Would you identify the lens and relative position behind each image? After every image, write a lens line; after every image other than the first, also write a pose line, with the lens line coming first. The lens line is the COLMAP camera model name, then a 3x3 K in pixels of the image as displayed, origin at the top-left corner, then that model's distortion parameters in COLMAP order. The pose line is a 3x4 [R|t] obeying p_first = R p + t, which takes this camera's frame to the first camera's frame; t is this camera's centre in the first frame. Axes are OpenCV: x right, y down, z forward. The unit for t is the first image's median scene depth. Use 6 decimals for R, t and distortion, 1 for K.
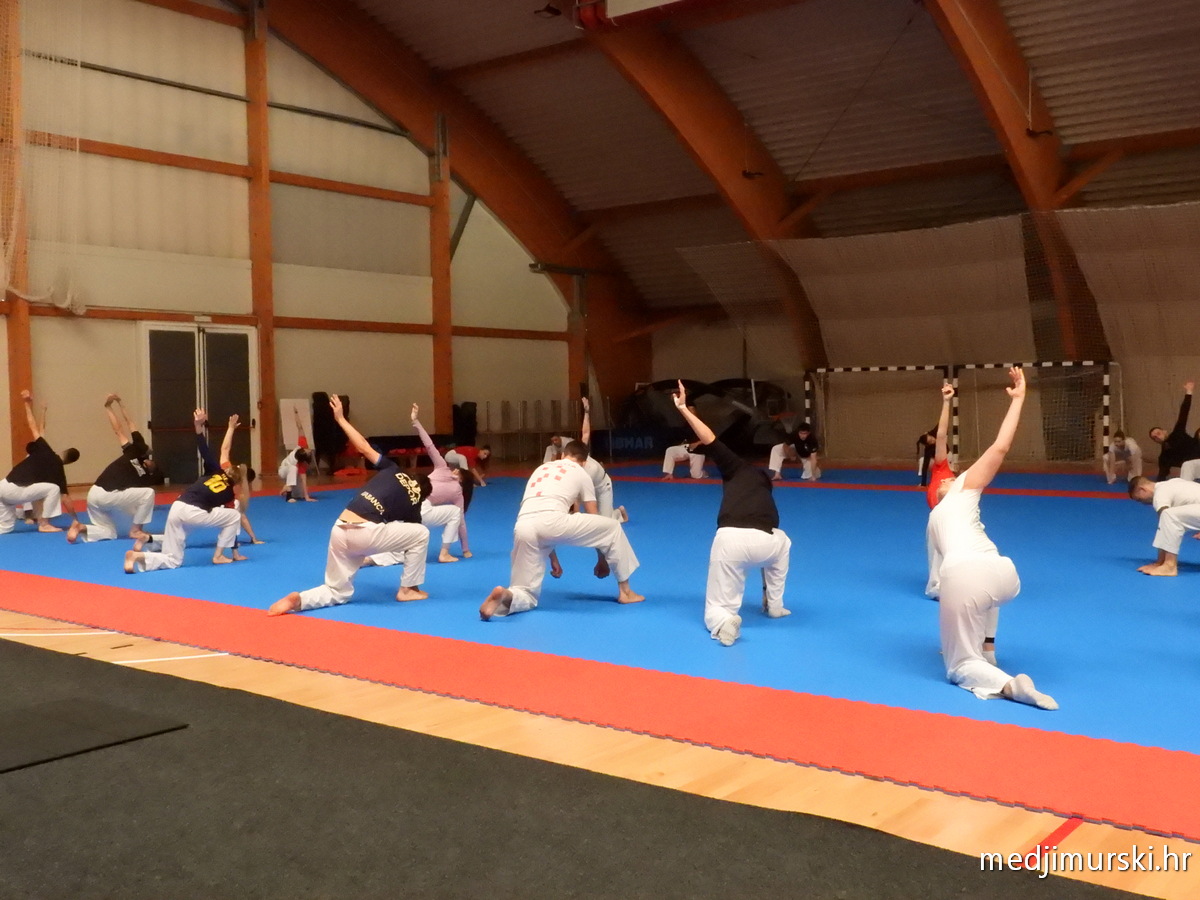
lens RADIAL K [[1251.6, 0, 602.5], [0, 1251.6, 450.7], [0, 0, 1]] dist [-0.000154, 0.000000]
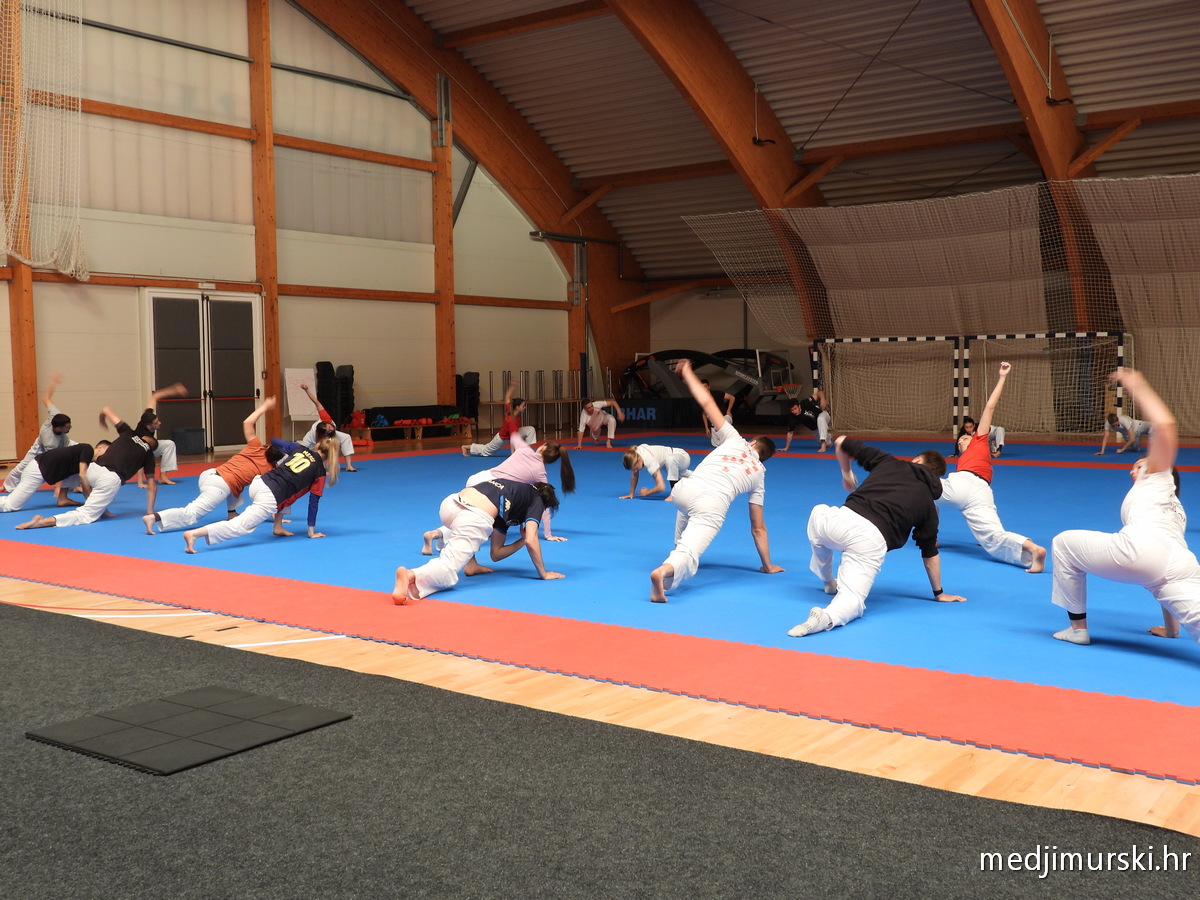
lens RADIAL K [[1251.6, 0, 602.5], [0, 1251.6, 449.1], [0, 0, 1]] dist [-0.000154, 0.000000]
pose [[0.999584, 0.000211, 0.028839, -0.037440], [-0.000848, 0.999756, 0.022057, -0.000209], [-0.028828, -0.022072, 0.999341, 0.013950]]
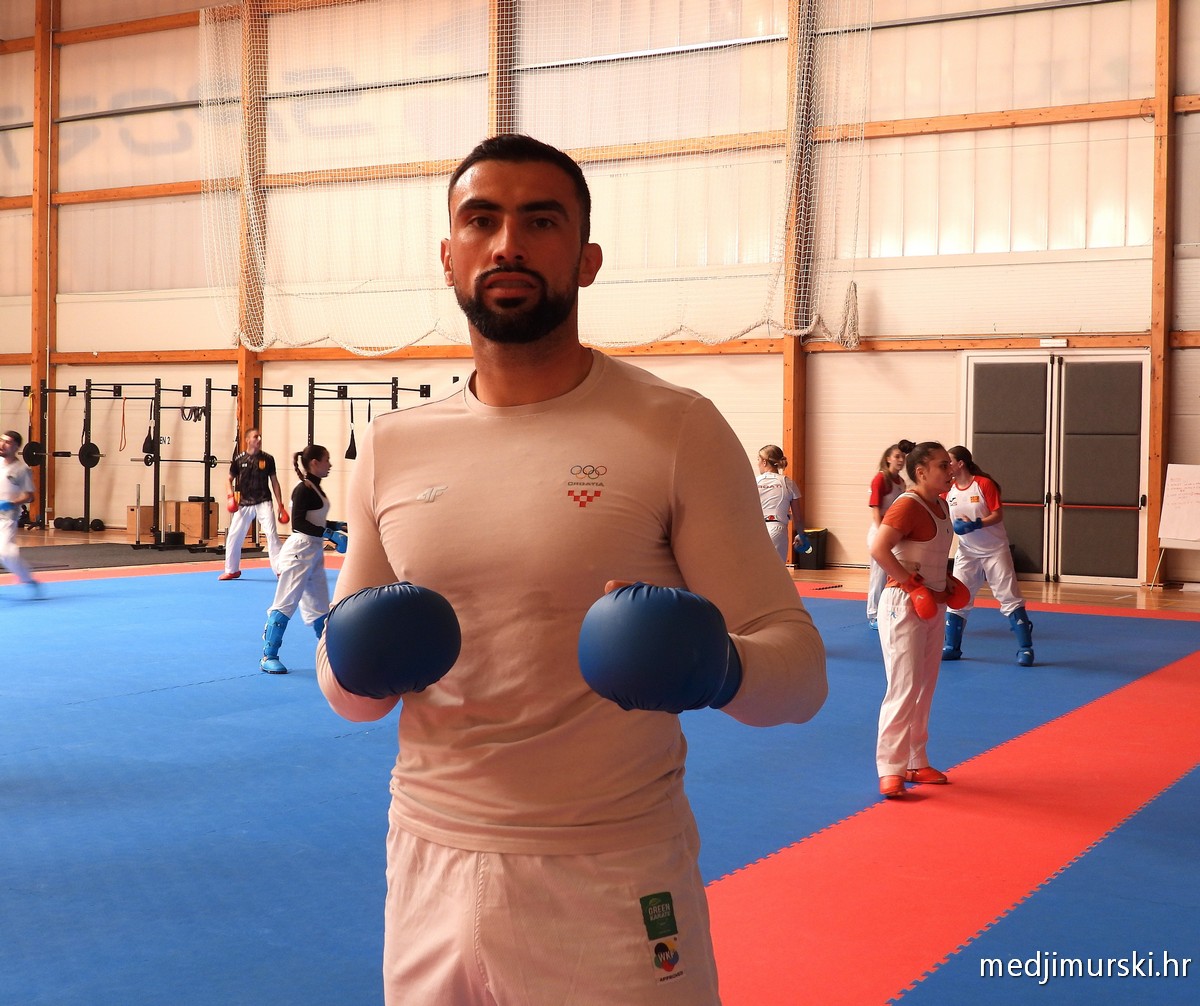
lens RADIAL K [[1704.4, 0, 604.7], [0, 1704.4, 500.6], [0, 0, 1]] dist [-0.005956, 0.000000]
pose [[0.138904, 0.041223, -0.989448, 0.532619], [-0.059915, 0.997653, 0.033154, -0.034479], [0.988492, 0.054677, 0.141047, 0.602179]]
